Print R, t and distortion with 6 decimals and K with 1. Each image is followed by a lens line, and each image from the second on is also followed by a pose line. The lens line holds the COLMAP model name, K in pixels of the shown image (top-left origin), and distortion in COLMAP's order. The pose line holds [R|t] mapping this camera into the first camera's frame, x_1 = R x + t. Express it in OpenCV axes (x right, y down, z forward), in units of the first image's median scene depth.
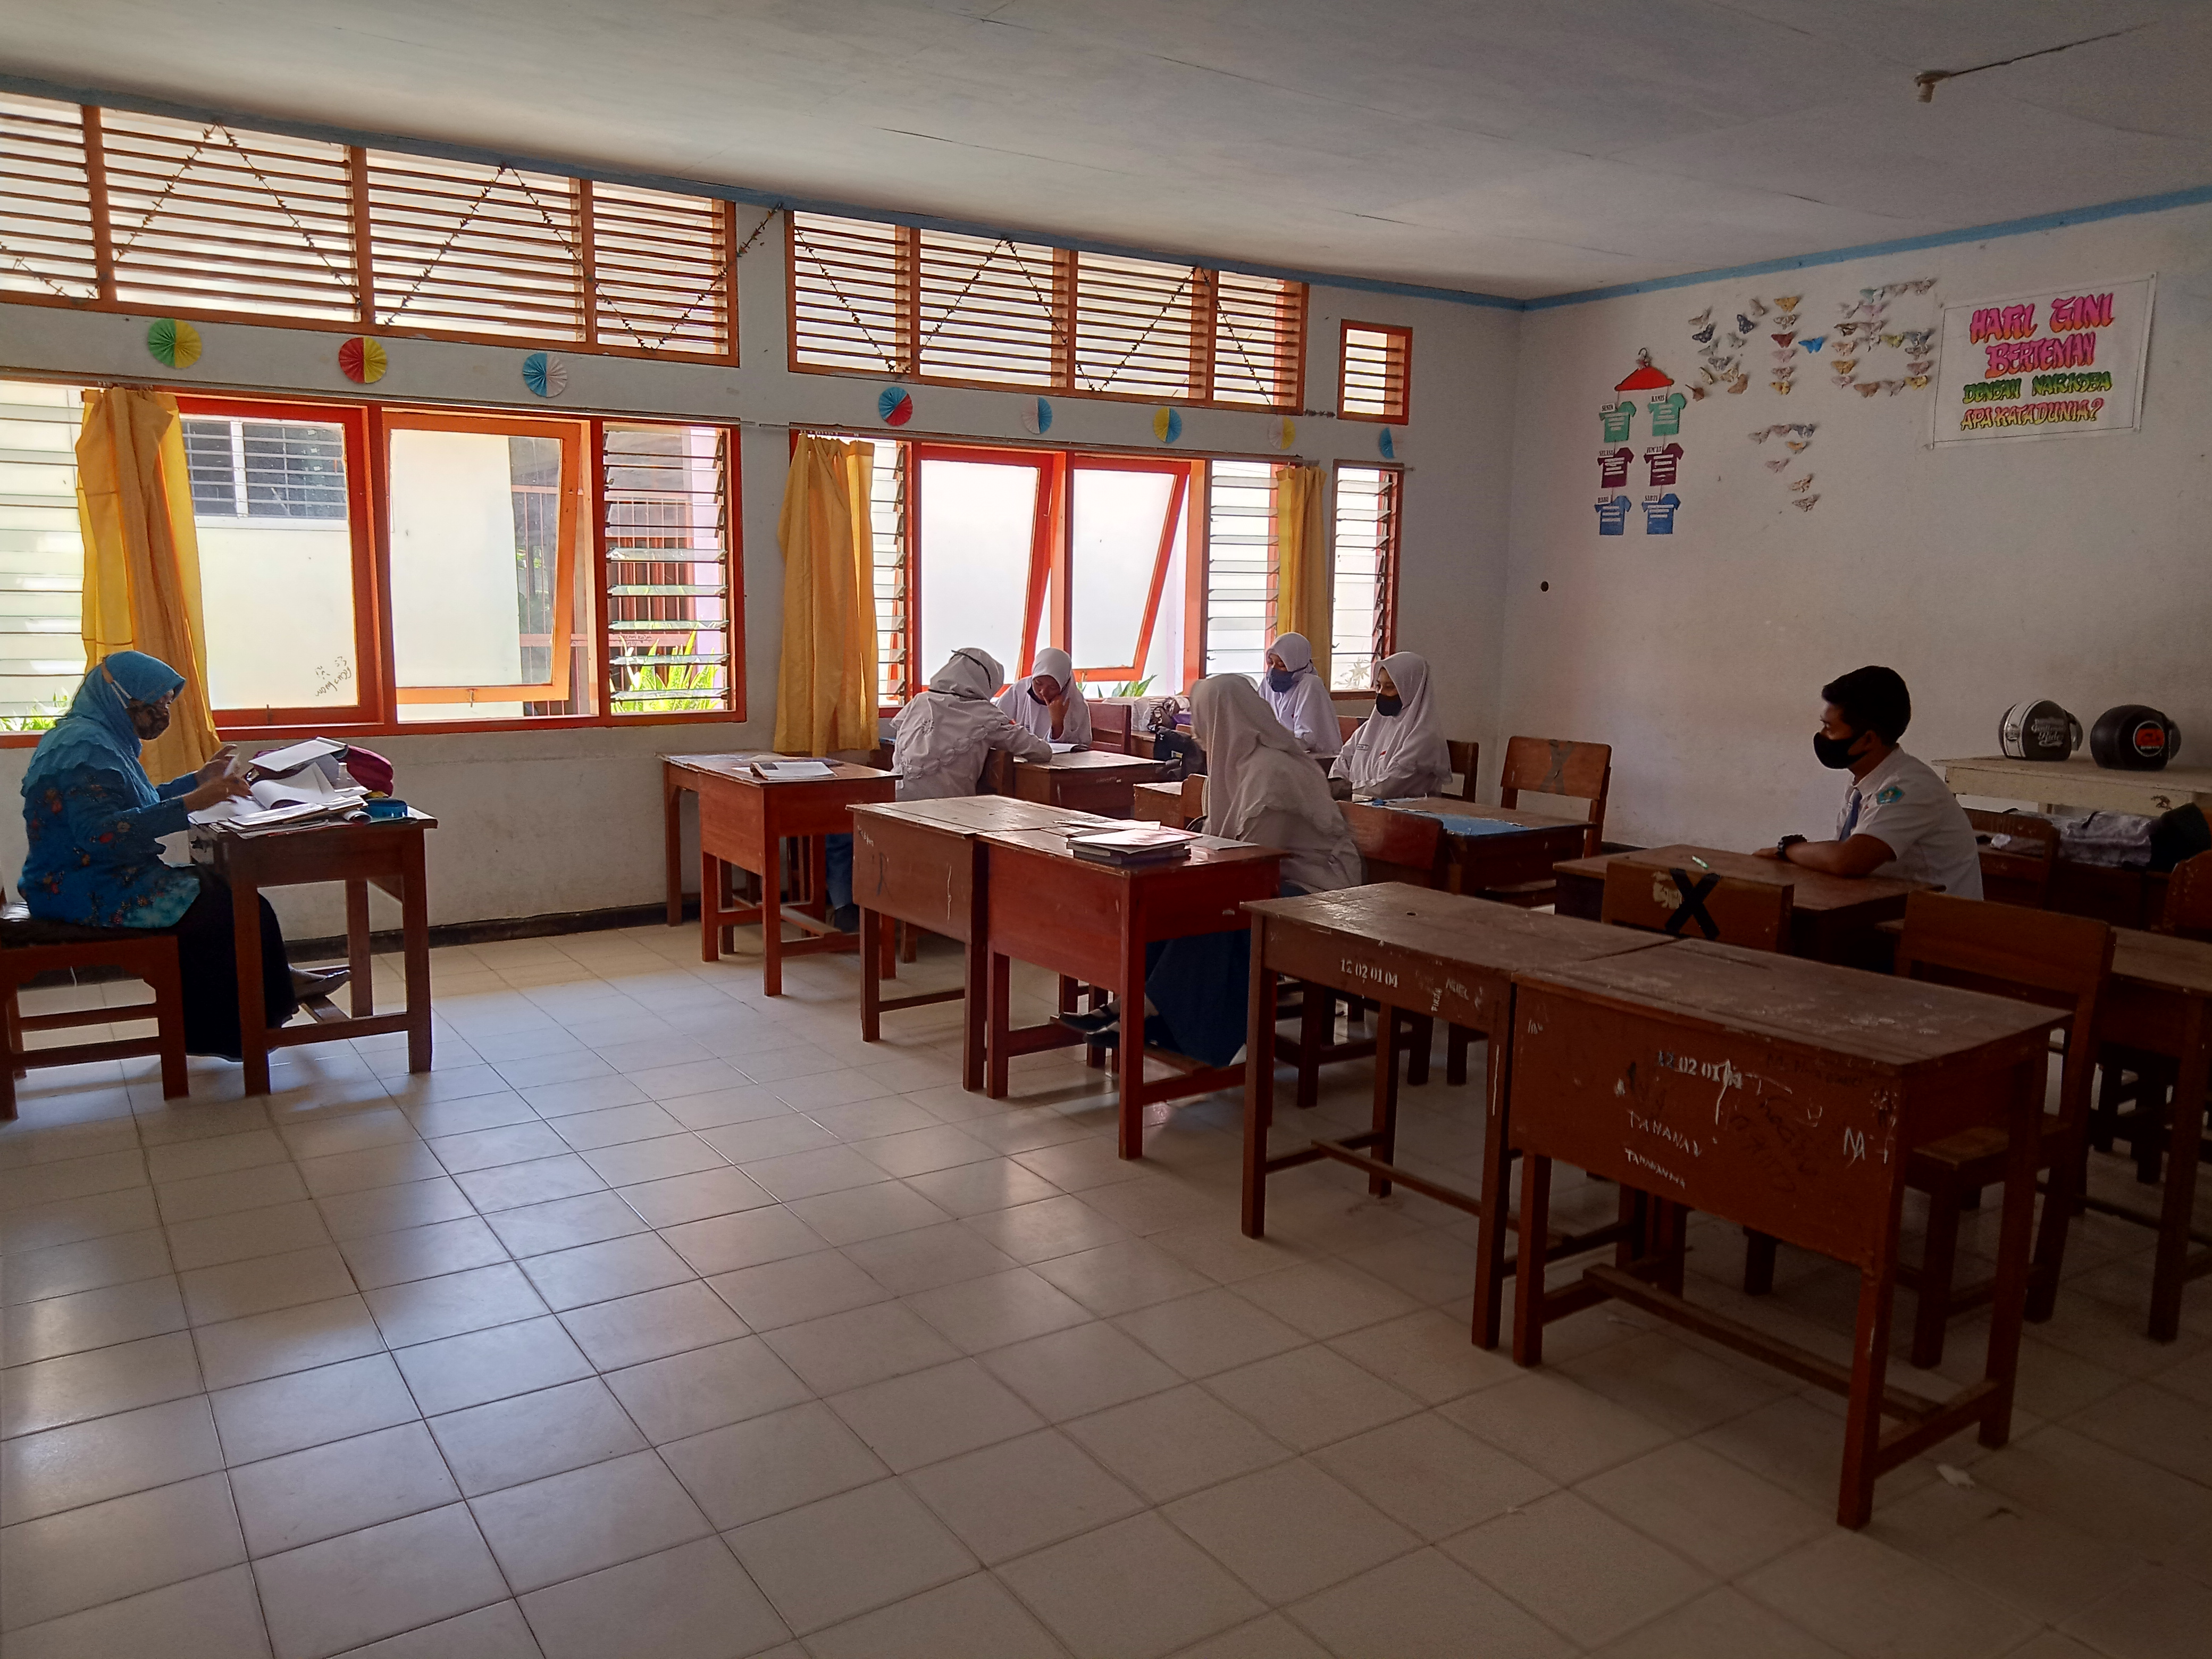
lens RADIAL K [[1637.2, 0, 1106.0], [0, 1637.2, 829.5], [0, 0, 1]] dist [-0.000963, -0.003419]
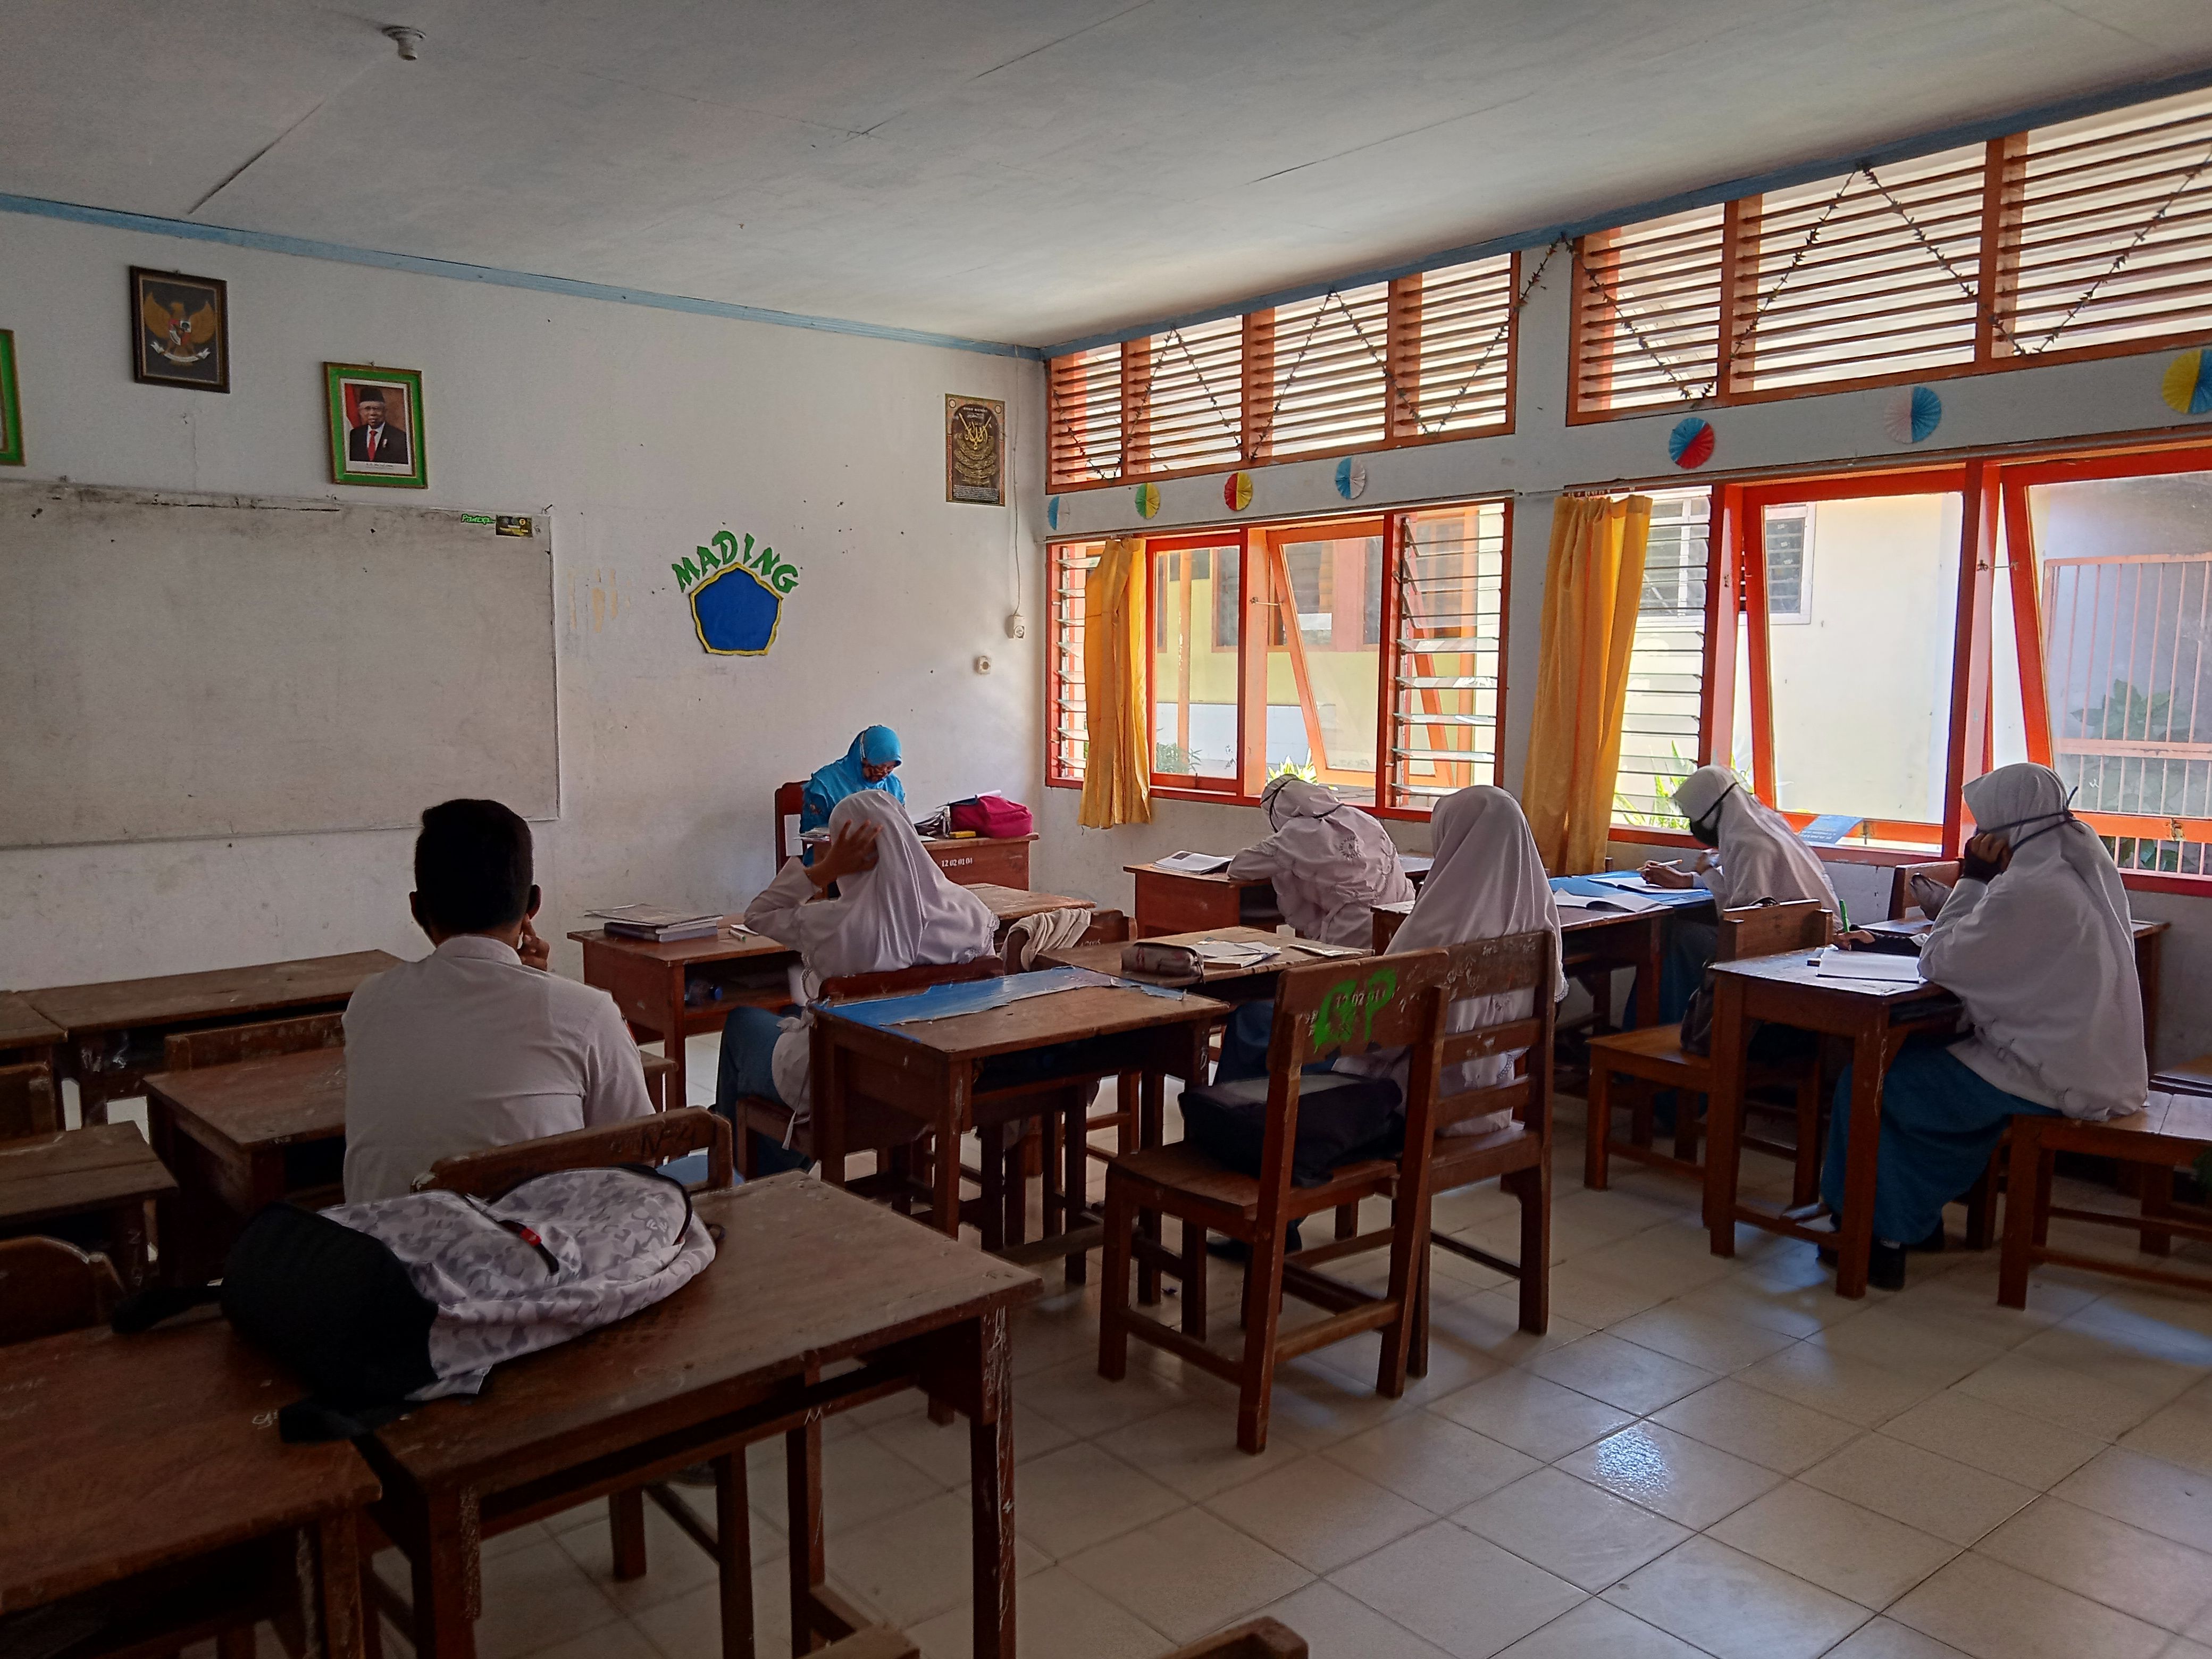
lens RADIAL K [[1637.2, 0, 1106.0], [0, 1637.2, 829.5], [0, 0, 1]] dist [-0.000963, -0.003419]
pose [[0.091952, 0.106551, -0.990046, 0.662770], [-0.119852, 0.988215, 0.095223, -0.125684], [0.988524, 0.109903, 0.103639, 0.704519]]
